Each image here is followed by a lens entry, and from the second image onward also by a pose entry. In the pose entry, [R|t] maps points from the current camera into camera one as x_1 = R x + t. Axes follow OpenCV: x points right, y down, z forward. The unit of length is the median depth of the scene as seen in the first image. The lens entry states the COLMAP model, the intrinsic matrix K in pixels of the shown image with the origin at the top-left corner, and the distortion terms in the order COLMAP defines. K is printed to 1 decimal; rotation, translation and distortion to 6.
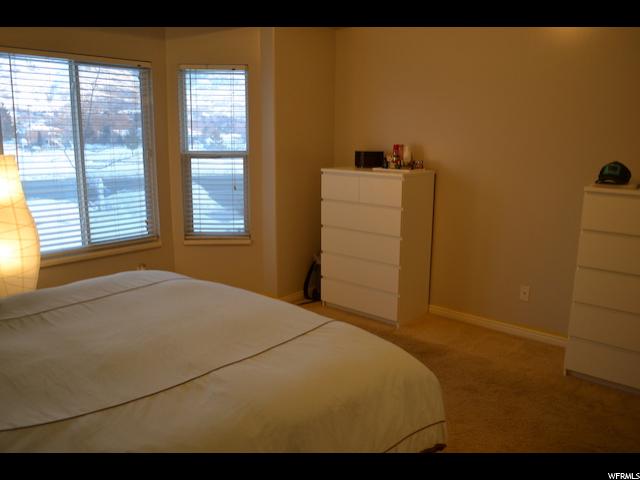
lens RADIAL K [[501.1, 0, 320.0], [0, 501.1, 240.0], [0, 0, 1]] dist [0.002168, 0.001014]
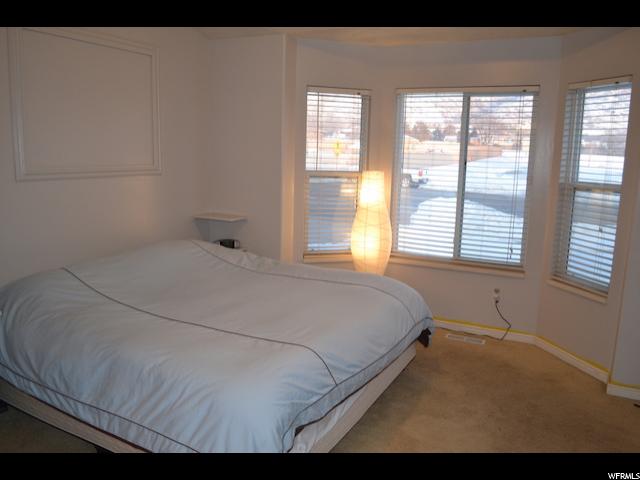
lens RADIAL K [[514.4, 0, 320.0], [0, 514.4, 240.0], [0, 0, 1]] dist [-0.073671, -0.000643]
pose [[0.252004, 0.164055, -0.953719, 0.523008], [-0.233076, 0.966804, 0.104719, -0.075522], [0.939239, 0.195899, 0.281876, 0.402150]]
